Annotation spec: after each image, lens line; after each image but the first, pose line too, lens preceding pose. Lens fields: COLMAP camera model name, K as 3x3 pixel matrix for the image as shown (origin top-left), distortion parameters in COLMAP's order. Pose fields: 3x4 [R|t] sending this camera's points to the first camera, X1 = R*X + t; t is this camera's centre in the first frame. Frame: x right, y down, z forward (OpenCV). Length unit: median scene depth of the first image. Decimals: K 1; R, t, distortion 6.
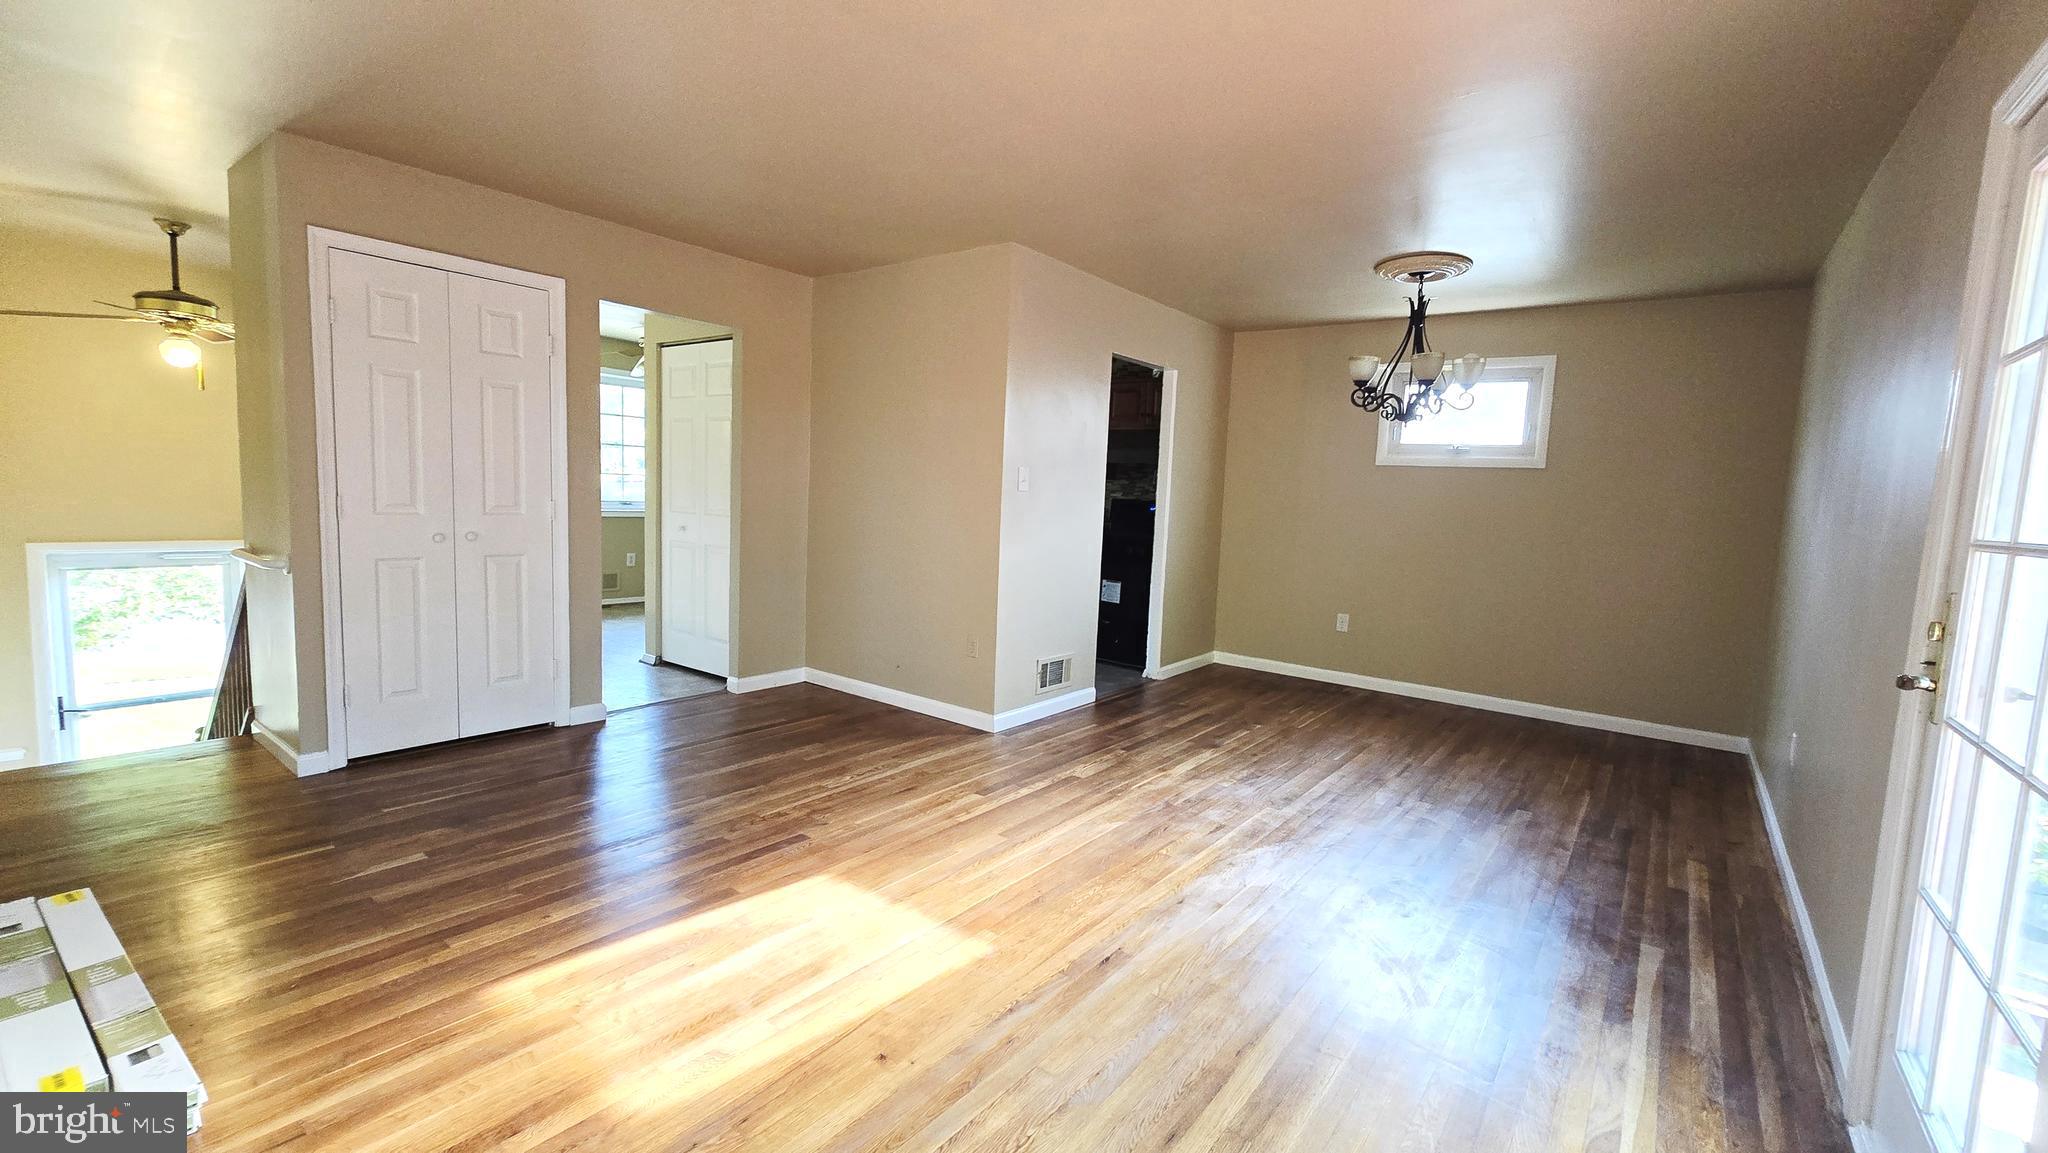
lens RADIAL K [[844.5, 0, 1025.7], [0, 844.5, 575.3], [0, 0, 1]] dist [0.000580, 0.001229]
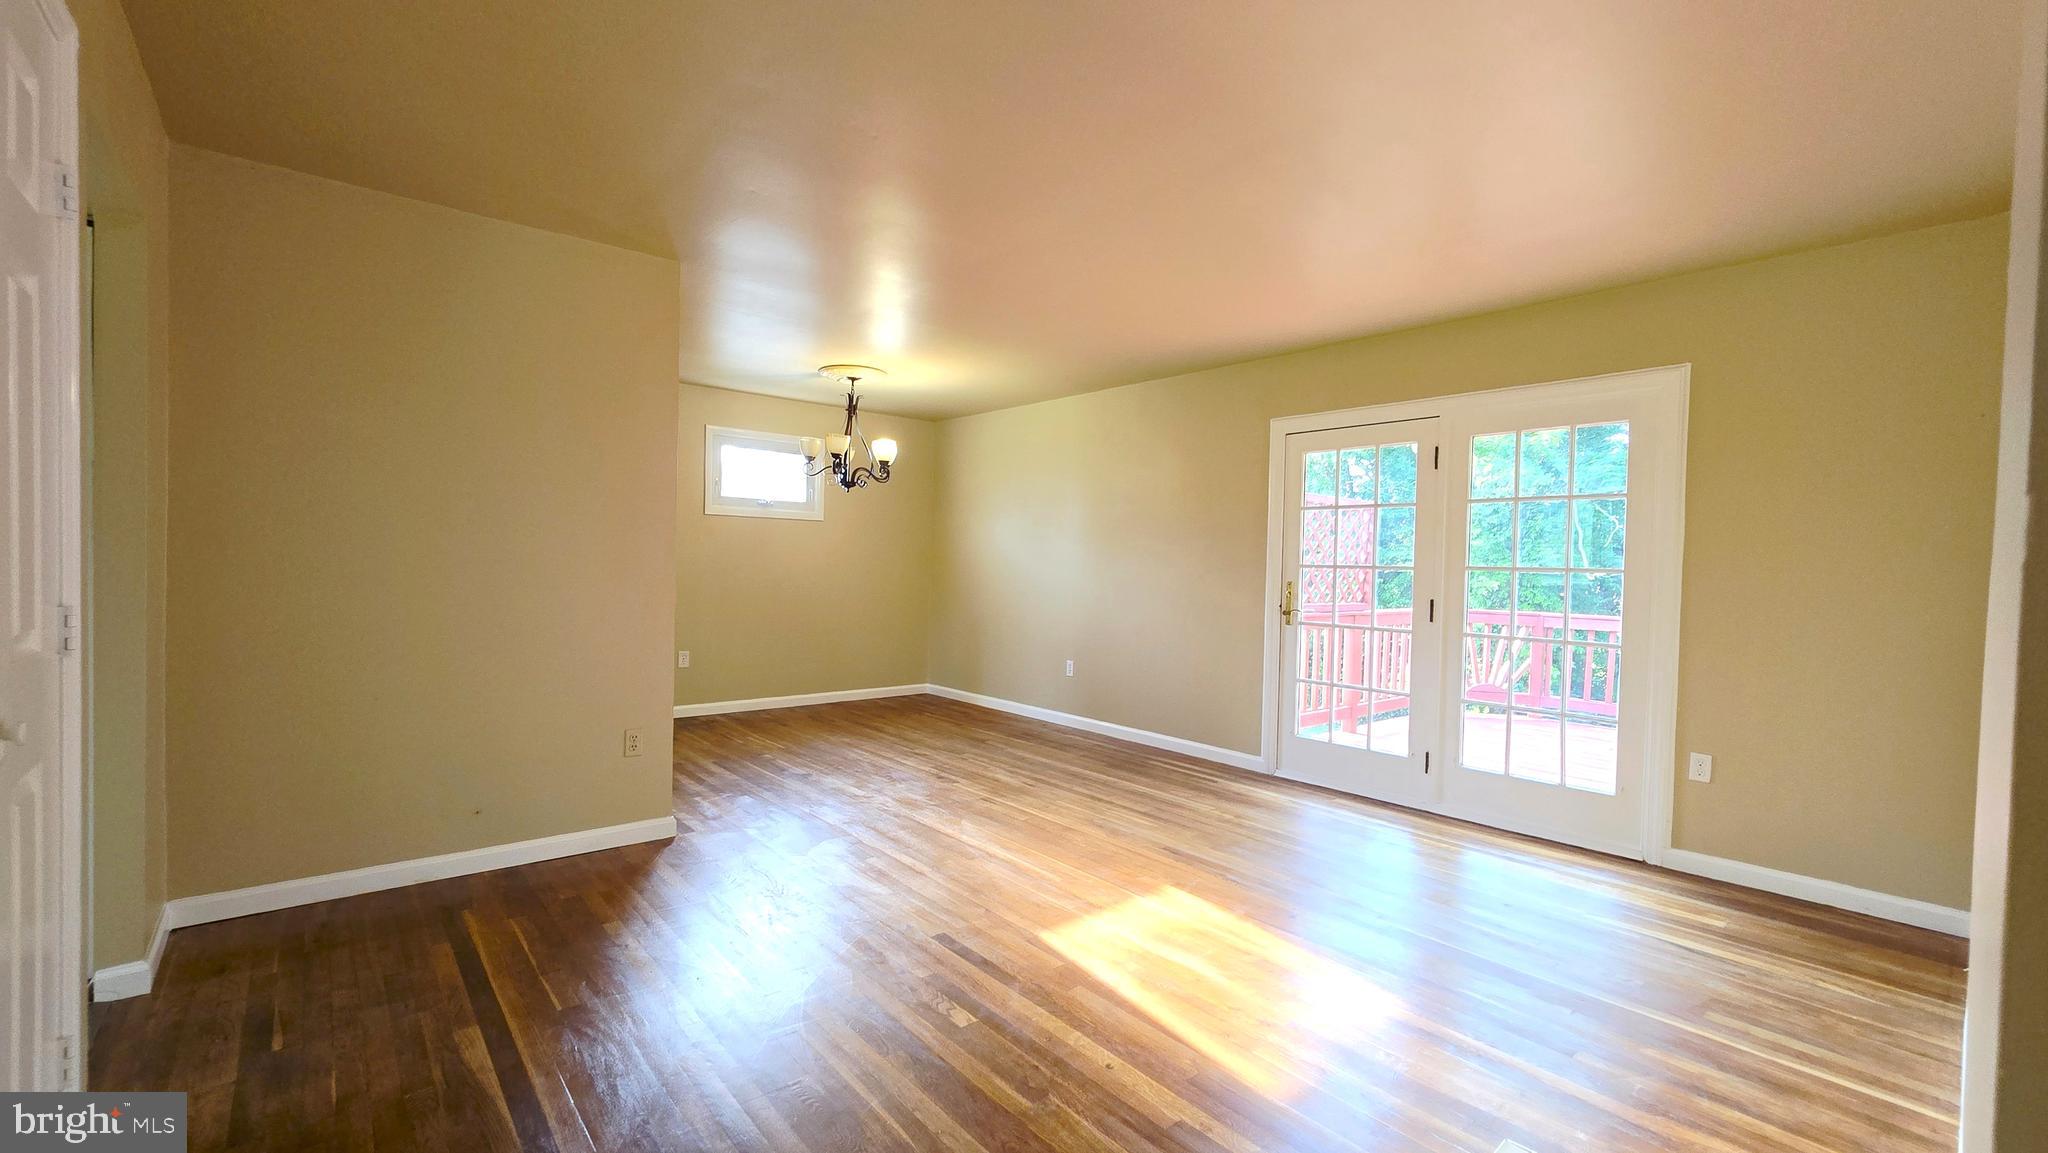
lens RADIAL K [[836.6, 0, 1018.8], [0, 836.6, 577.5], [0, 0, 1]] dist [-0.001095, -0.000130]
pose [[0.209218, -0.057489, 0.976178, -0.894796], [0.084315, 0.995613, 0.040563, -0.086428], [-0.974227, 0.073820, 0.213147, 0.560497]]
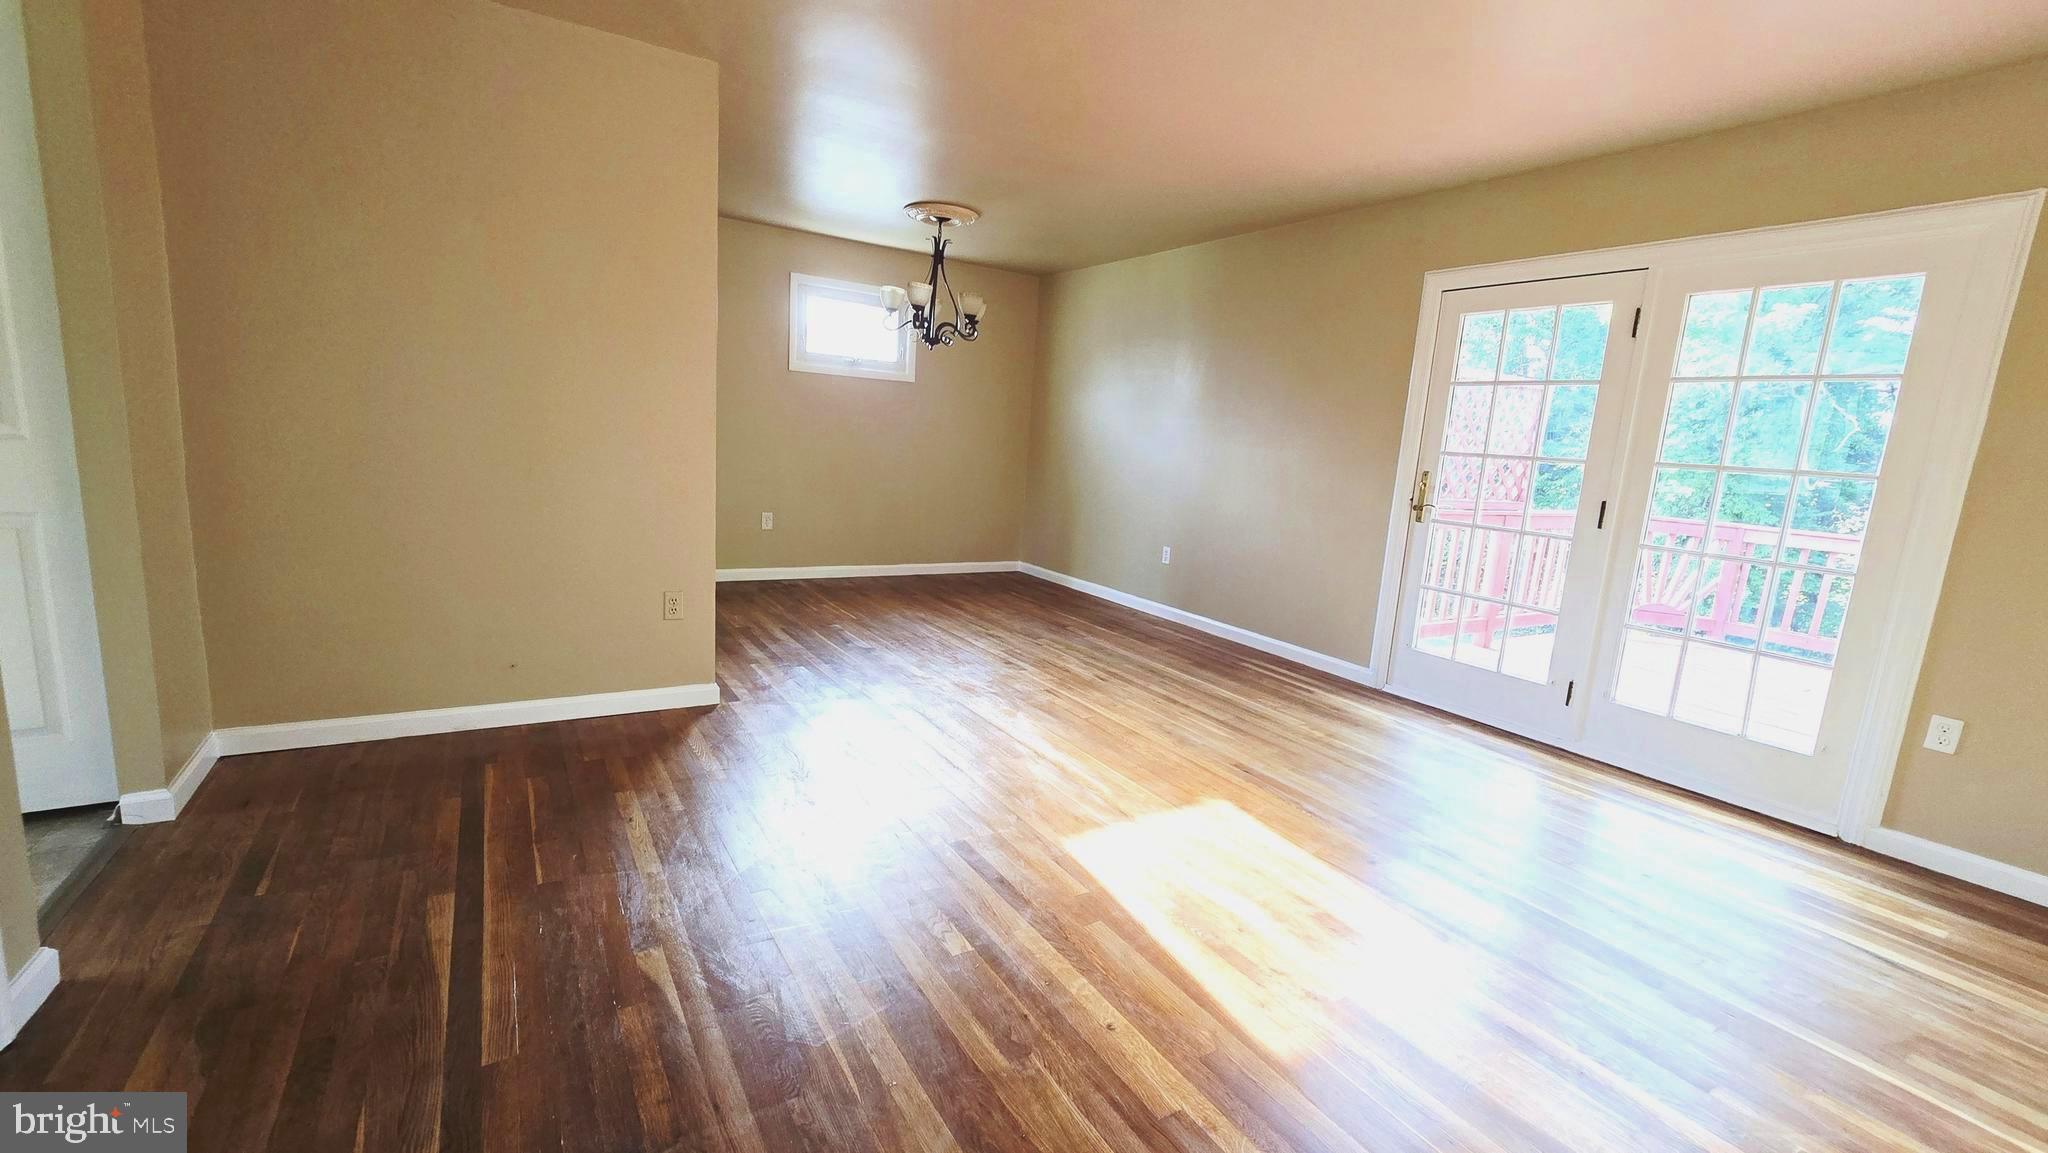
lens RADIAL K [[844.5, 0, 1025.7], [0, 844.5, 575.3], [0, 0, 1]] dist [0.000580, 0.001229]
pose [[0.349151, -0.176931, 0.920211, -0.771806], [0.042709, 0.983997, 0.172990, -0.071938], [-0.936093, -0.021098, 0.351120, 0.527339]]
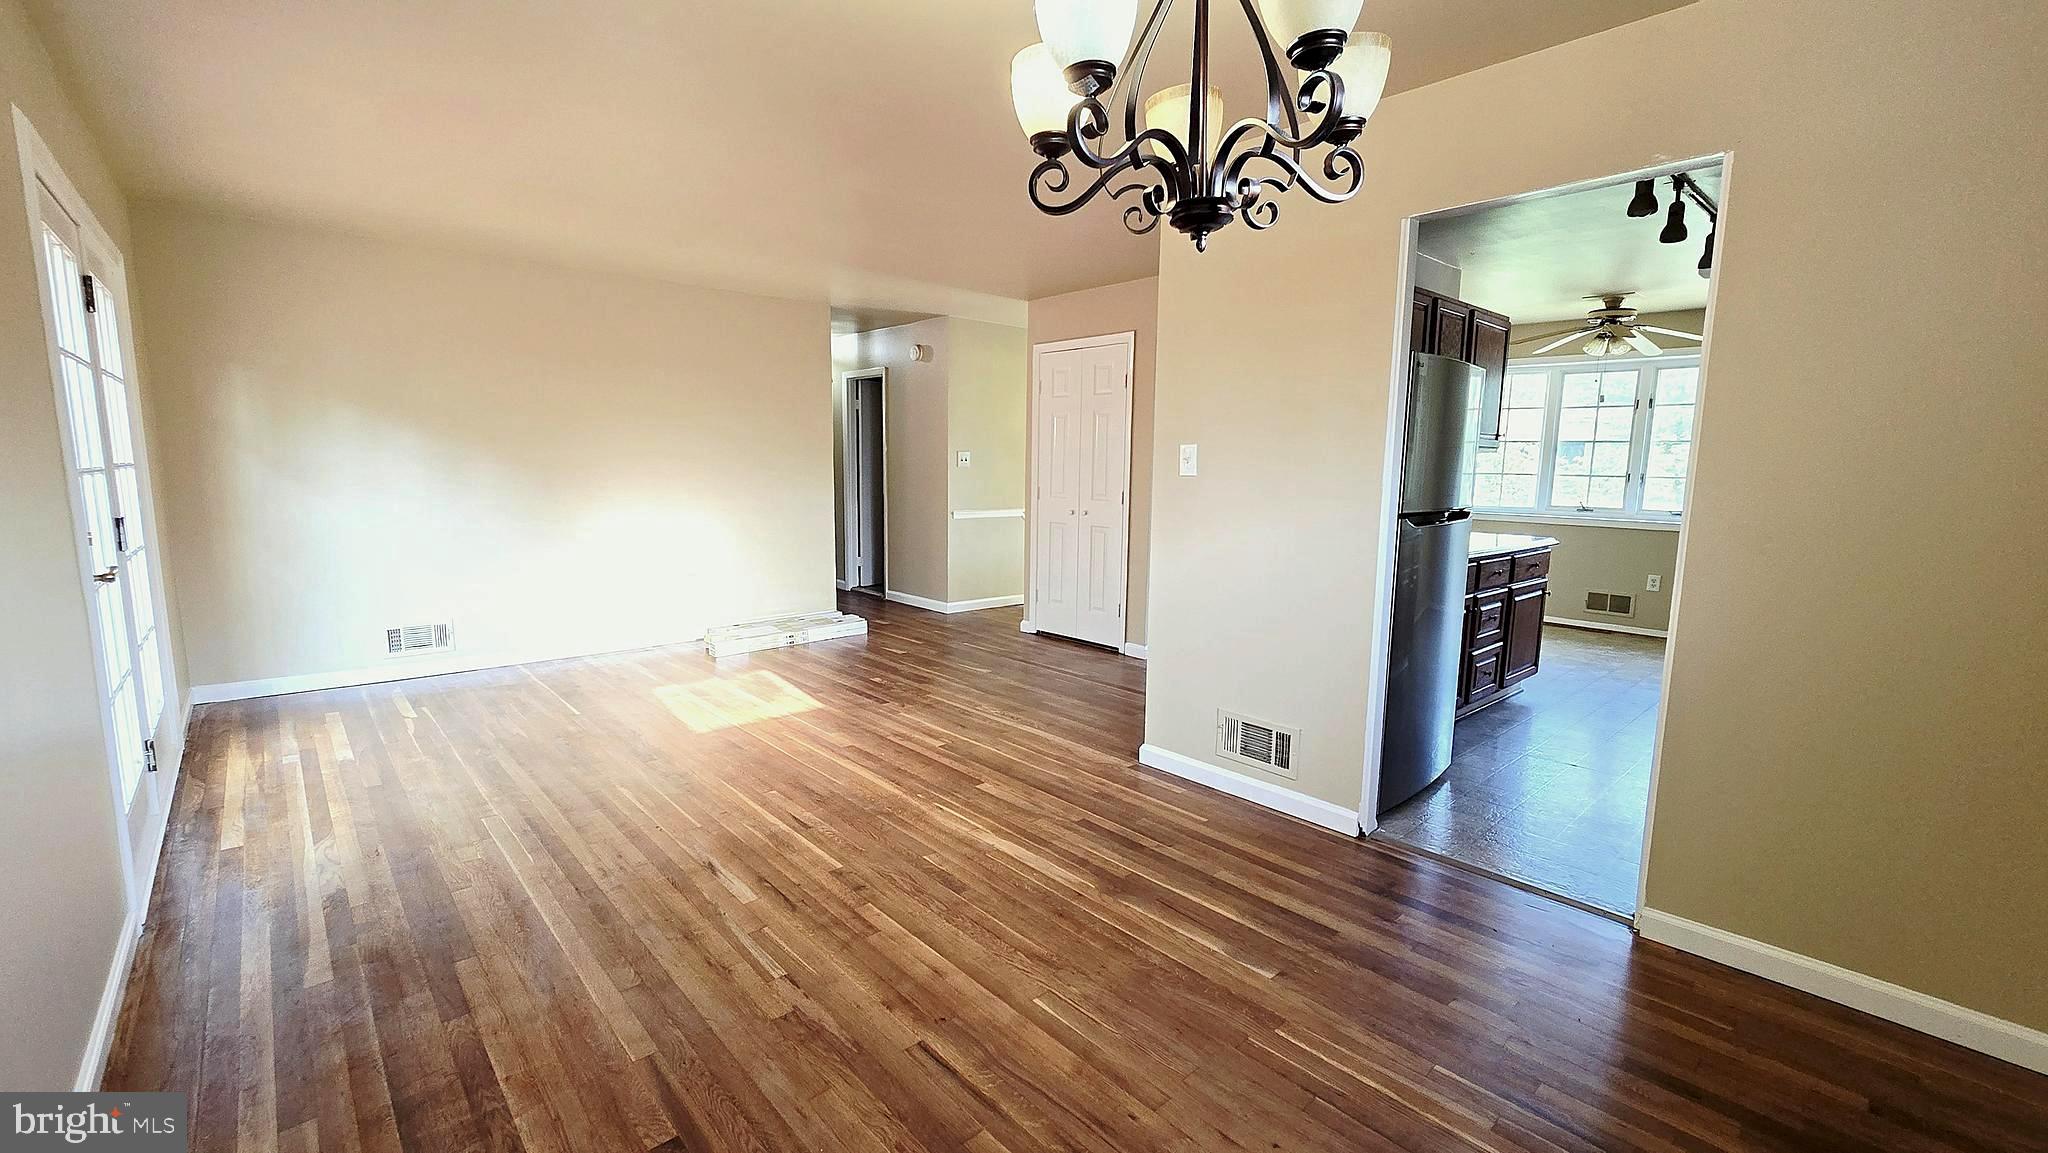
lens RADIAL K [[836.6, 0, 1018.8], [0, 836.6, 577.5], [0, 0, 1]] dist [-0.001095, -0.000130]
pose [[-0.173982, 0.088286, -0.980783, 0.931406], [-0.118731, 0.986827, 0.109891, -0.086720], [0.977565, 0.135568, -0.161208, 1.171635]]
